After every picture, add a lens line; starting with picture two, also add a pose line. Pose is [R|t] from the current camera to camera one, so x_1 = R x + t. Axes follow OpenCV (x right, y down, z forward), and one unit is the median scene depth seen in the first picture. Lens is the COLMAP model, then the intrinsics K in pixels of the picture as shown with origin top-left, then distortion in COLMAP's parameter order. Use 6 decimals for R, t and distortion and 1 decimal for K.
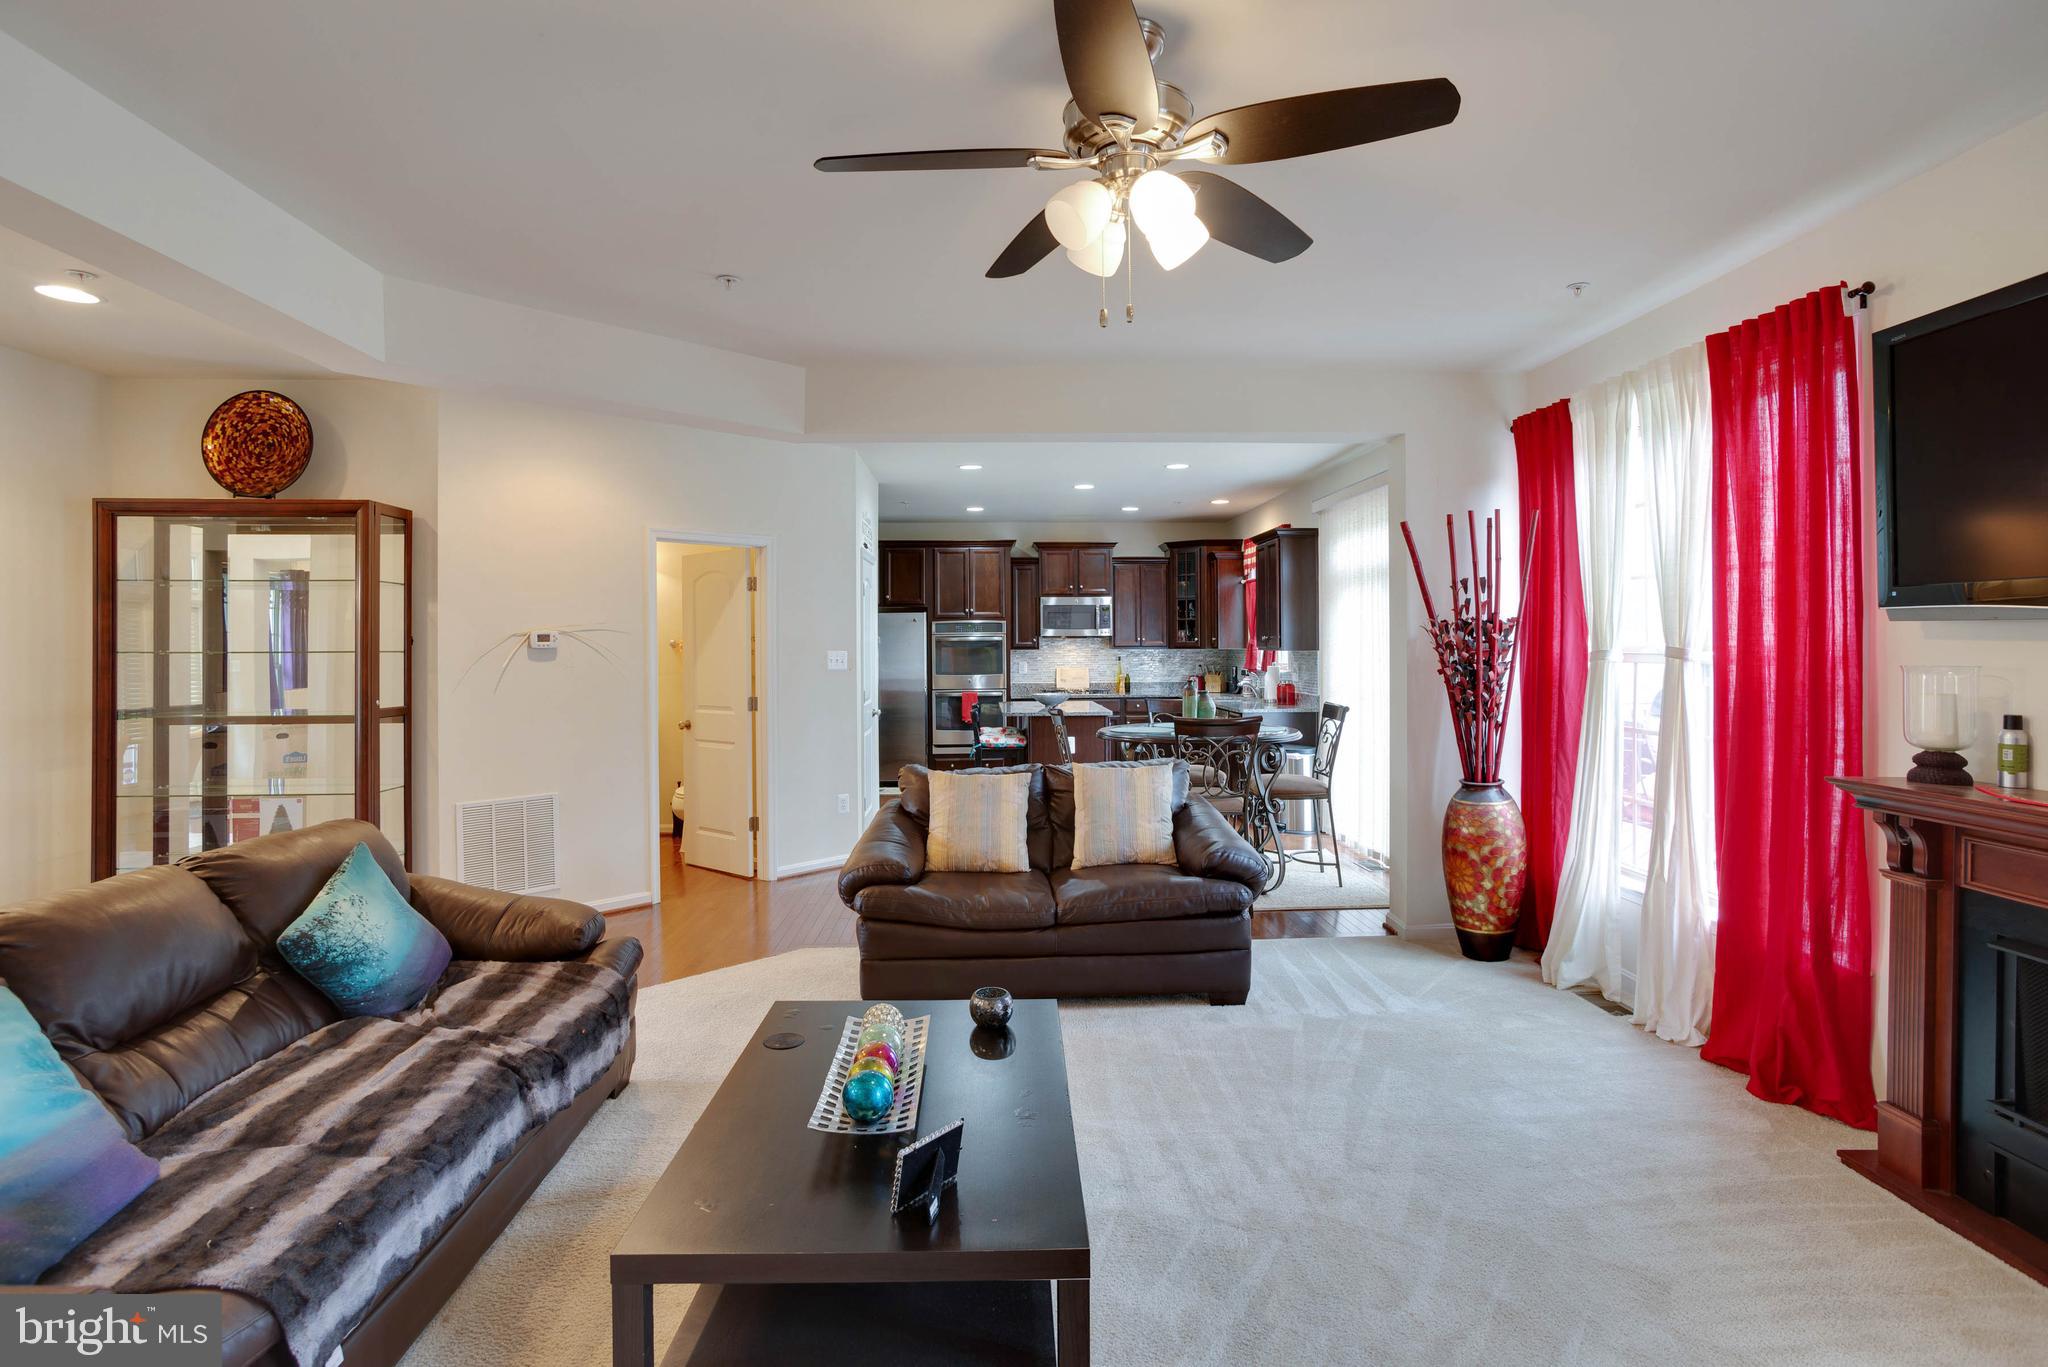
lens RADIAL K [[1011.8, 0, 1025.1], [0, 1011.8, 667.8], [0, 0, 1]] dist [-0.062137, 0.046151]
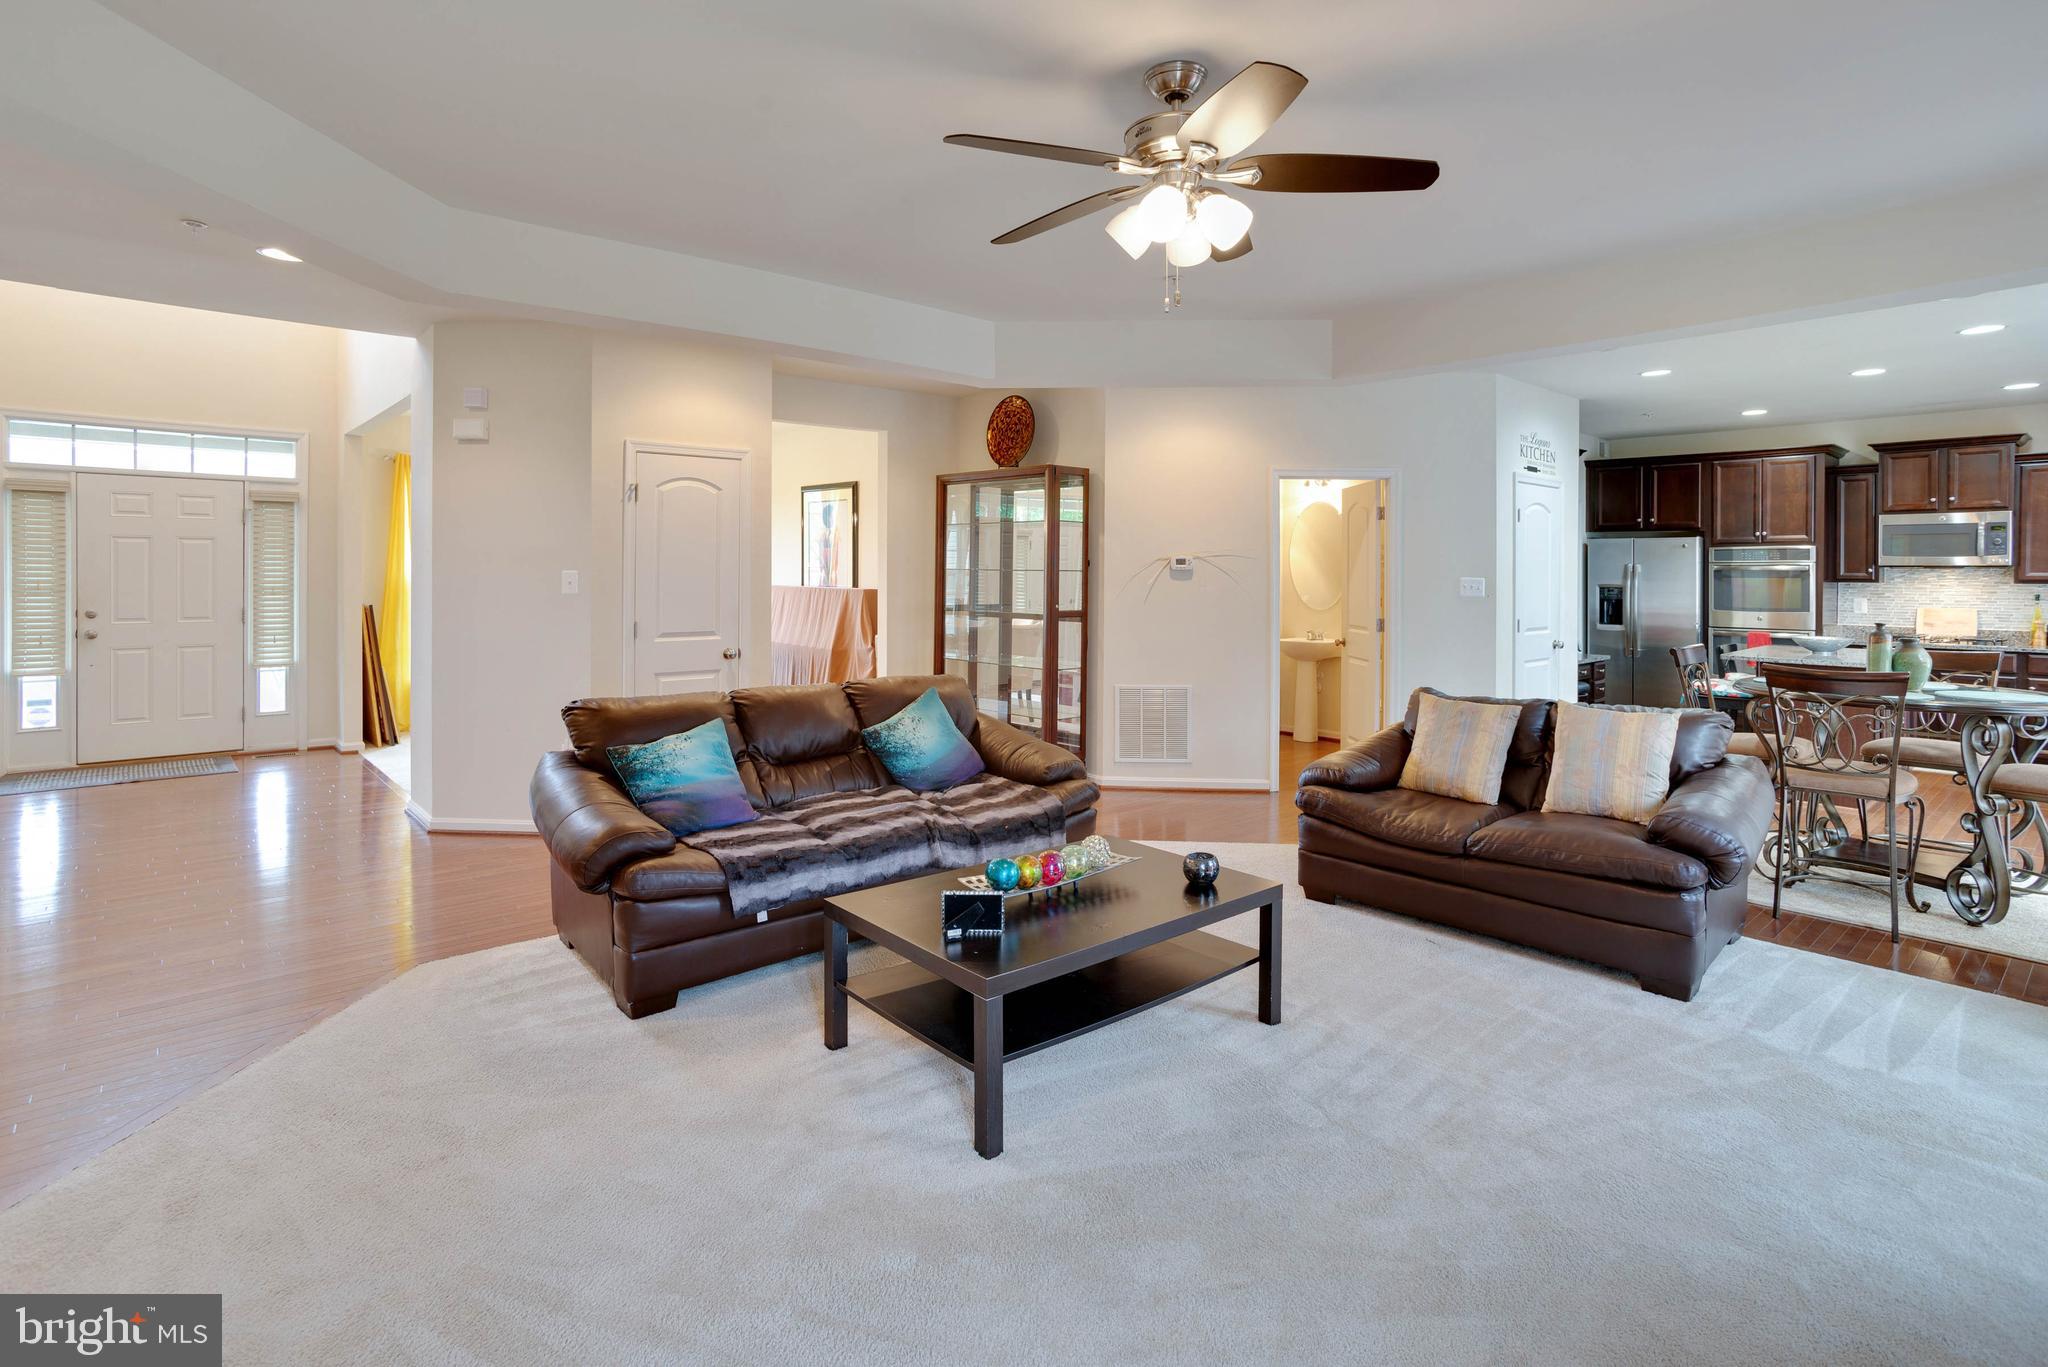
lens RADIAL K [[1011.0, 0, 1027.5], [0, 1011.0, 590.5], [0, 0, 1]] dist [-0.062823, 0.045043]
pose [[0.646502, 0.026353, -0.762457, 0.400948], [-0.029376, 0.999522, 0.009639, -0.000148], [0.762346, 0.016166, 0.646967, 0.031470]]
